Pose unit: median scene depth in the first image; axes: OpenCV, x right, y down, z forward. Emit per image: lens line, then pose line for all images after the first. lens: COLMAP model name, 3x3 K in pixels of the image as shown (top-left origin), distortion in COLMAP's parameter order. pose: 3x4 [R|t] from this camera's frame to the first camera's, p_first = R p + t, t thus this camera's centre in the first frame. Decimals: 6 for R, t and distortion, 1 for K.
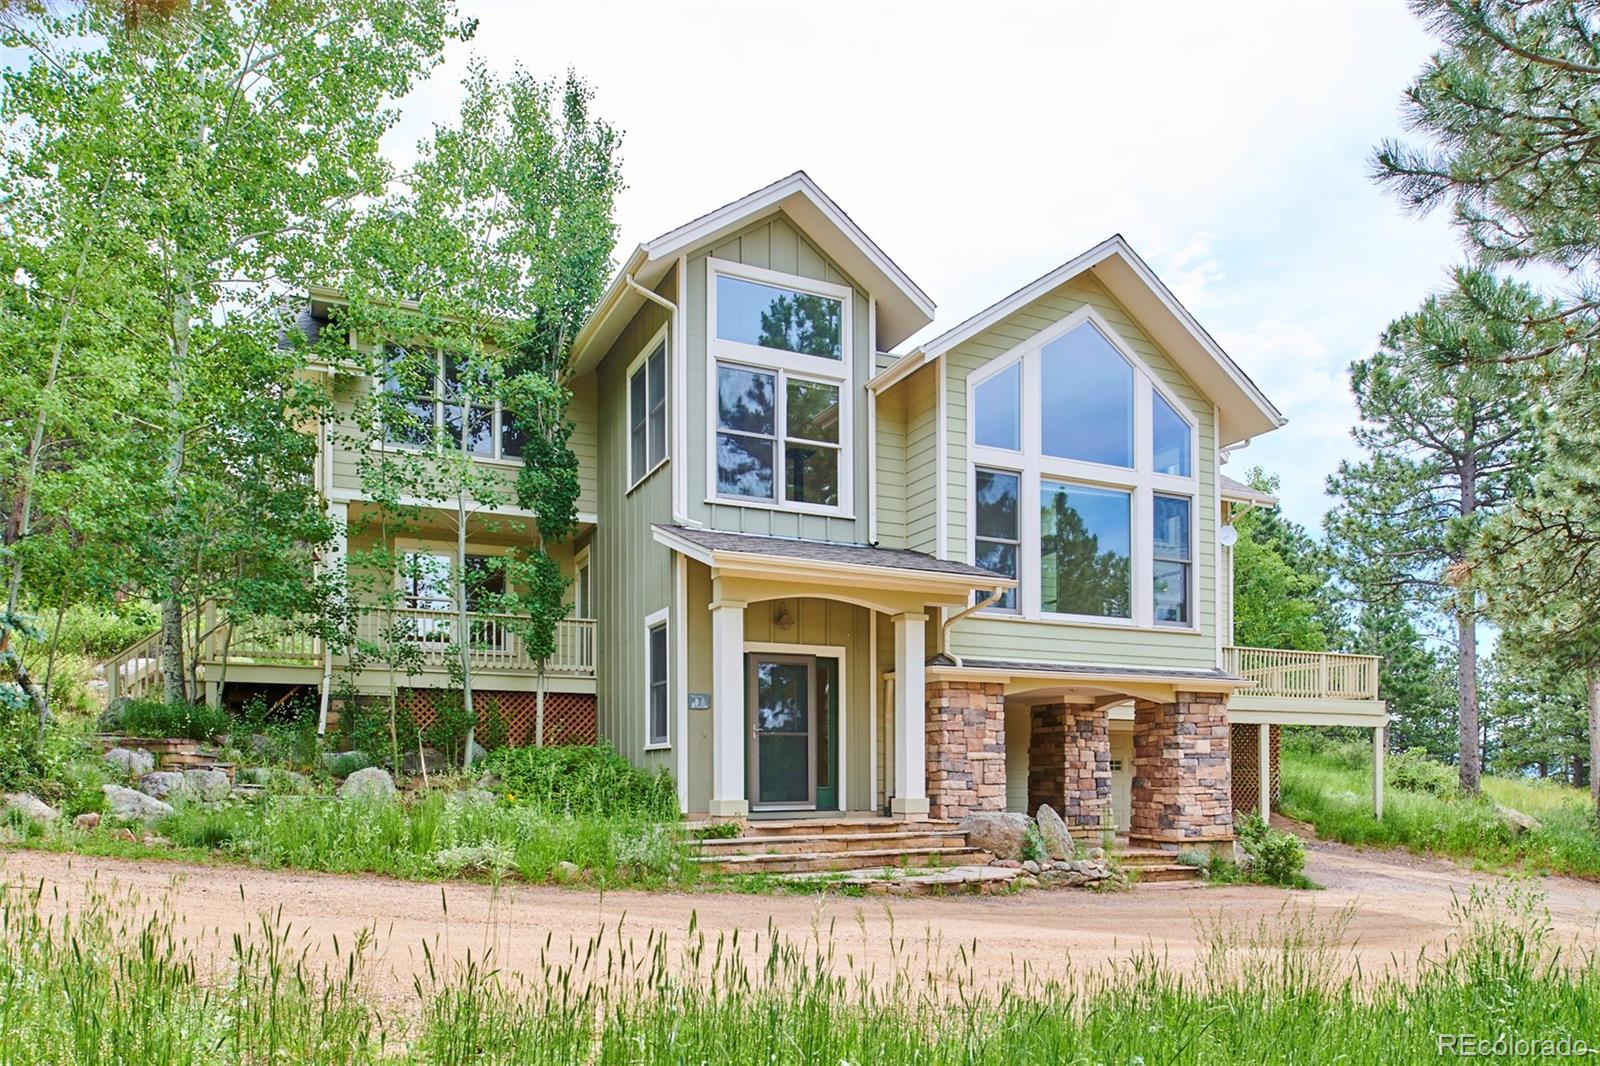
lens RADIAL K [[1106.5, 0, 799.9], [0, 1106.5, 615.1], [0, 0, 1]] dist [-0.000894, -0.000221]
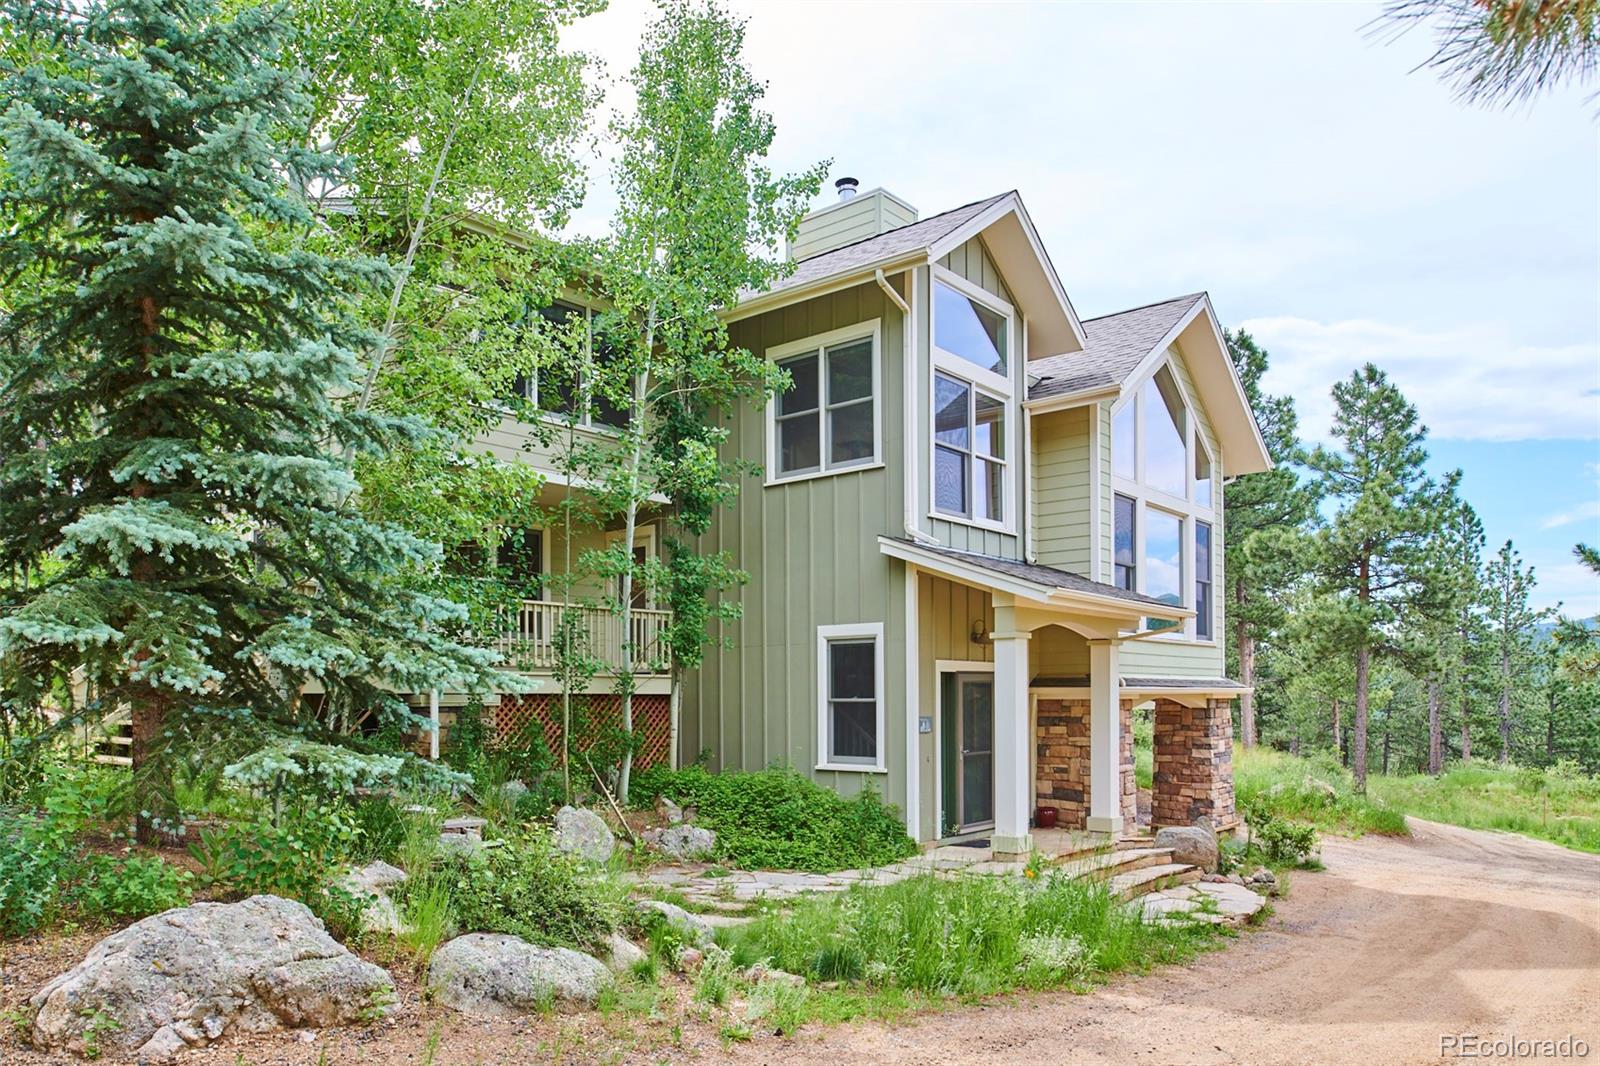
lens RADIAL K [[1104.0, 0, 800.0], [0, 1104.0, 533.0], [0, 0, 1]] dist [0.000867, 0.000107]
pose [[0.899220, 0.059229, 0.433470, -0.566570], [-0.060411, 0.998112, -0.011060, -0.065896], [-0.433307, -0.016241, 0.901100, 0.170535]]
